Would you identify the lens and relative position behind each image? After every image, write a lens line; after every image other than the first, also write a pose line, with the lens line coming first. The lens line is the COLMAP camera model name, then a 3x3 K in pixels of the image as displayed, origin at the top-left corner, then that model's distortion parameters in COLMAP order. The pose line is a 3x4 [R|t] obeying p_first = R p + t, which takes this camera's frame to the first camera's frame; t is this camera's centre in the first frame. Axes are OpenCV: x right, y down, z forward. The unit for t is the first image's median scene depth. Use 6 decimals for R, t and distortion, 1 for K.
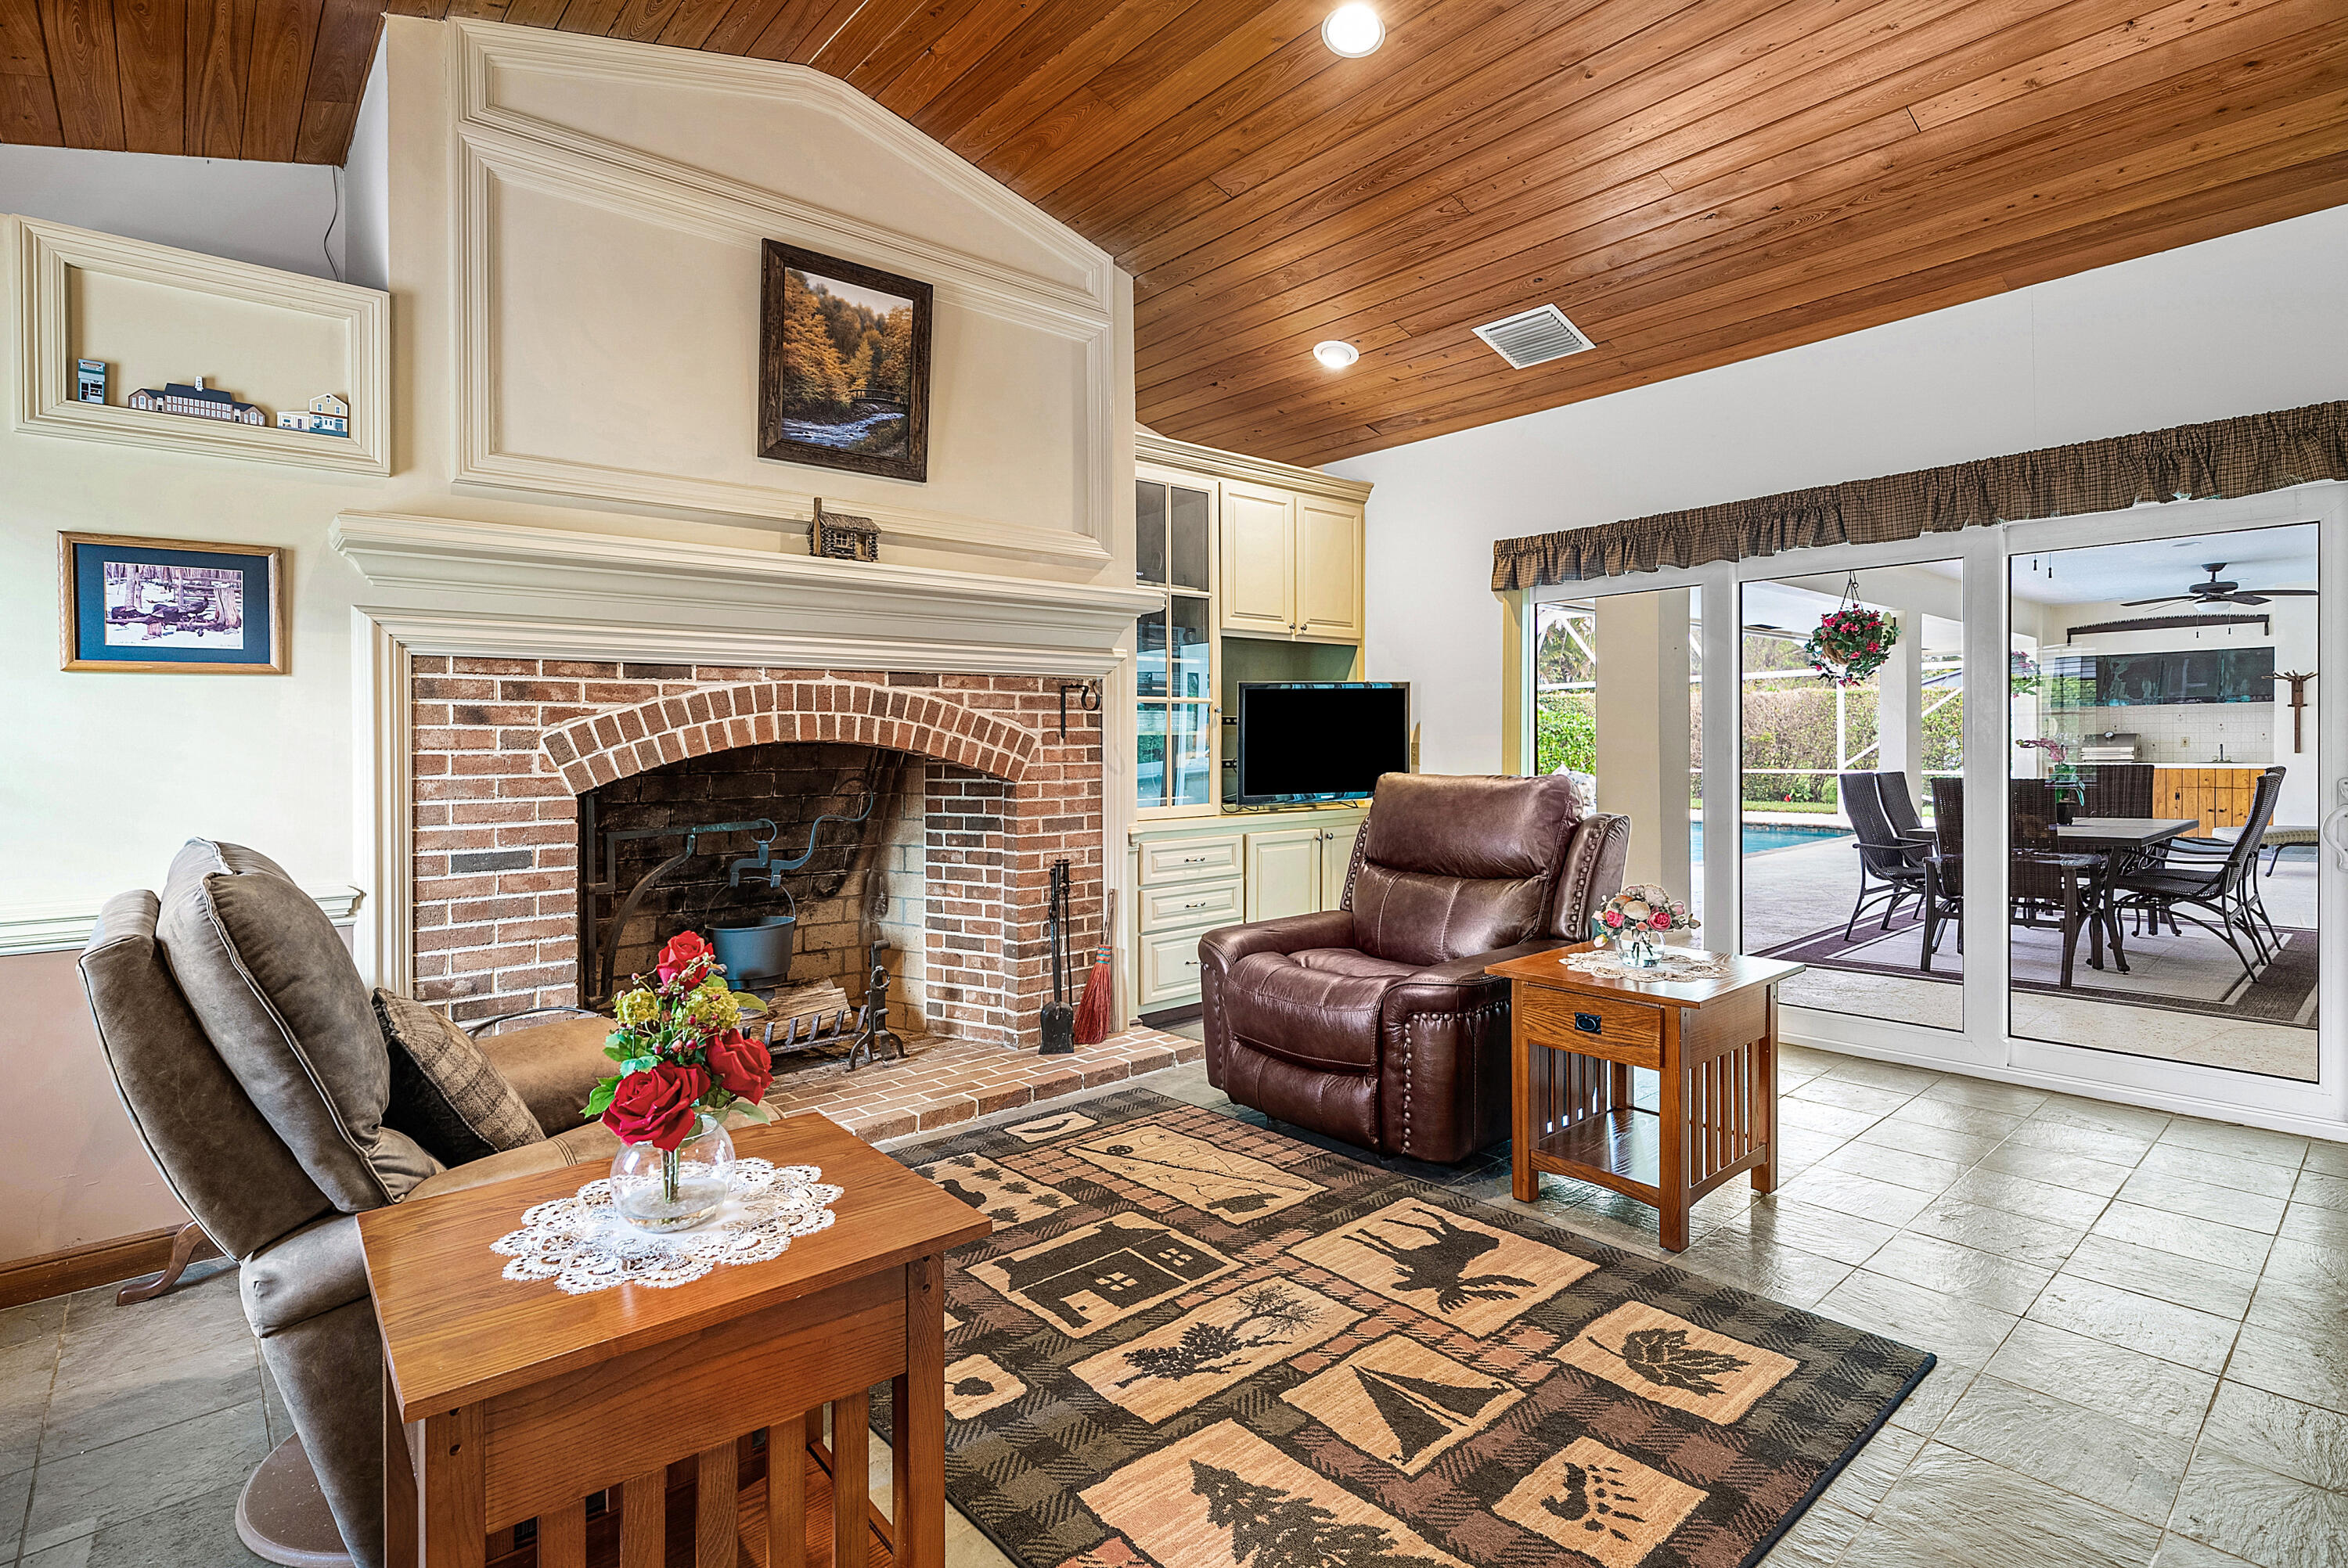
lens RADIAL K [[1124.2, 0, 1165.9], [0, 1124.2, 764.2], [0, 0, 1]] dist [-0.002707, -0.000323]
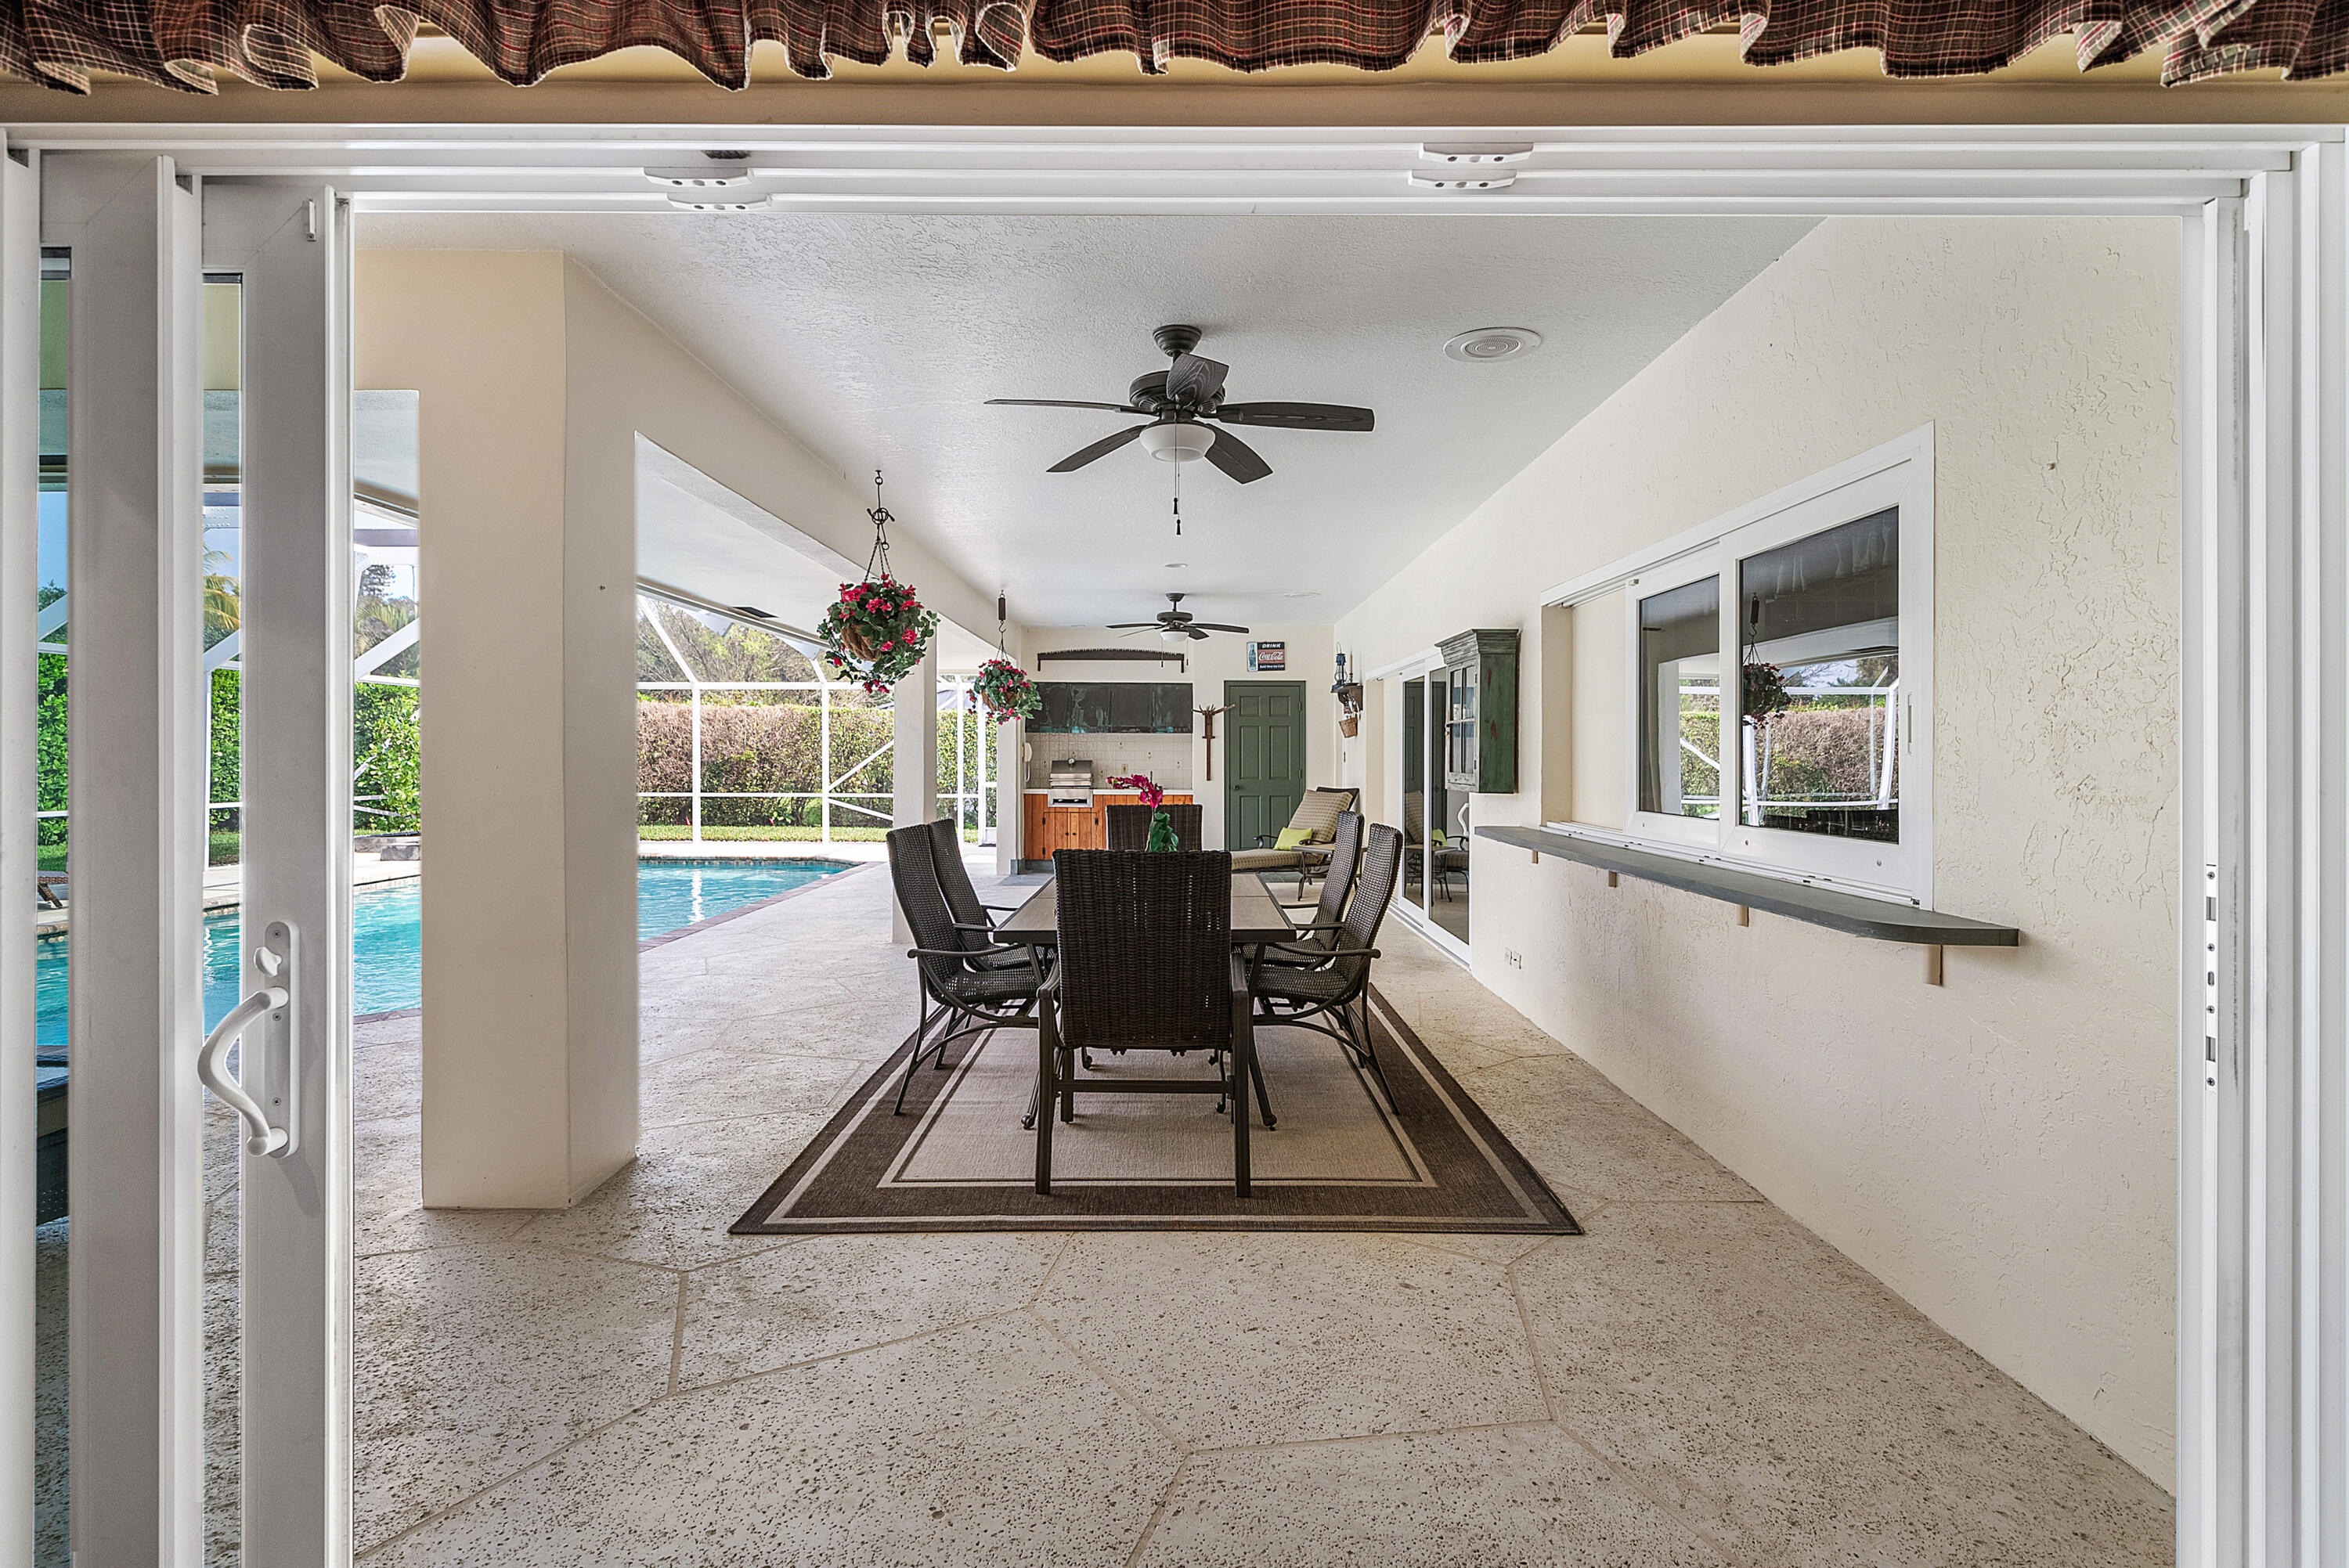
lens RADIAL K [[1124.7, 0, 1166.4], [0, 1124.7, 764.2], [0, 0, 1]] dist [-0.002707, -0.000323]
pose [[0.659368, 0.008249, 0.751775, 0.541966], [0.001604, 0.999922, -0.012379, -0.042772], [-0.751818, 0.009368, 0.659304, 1.076489]]
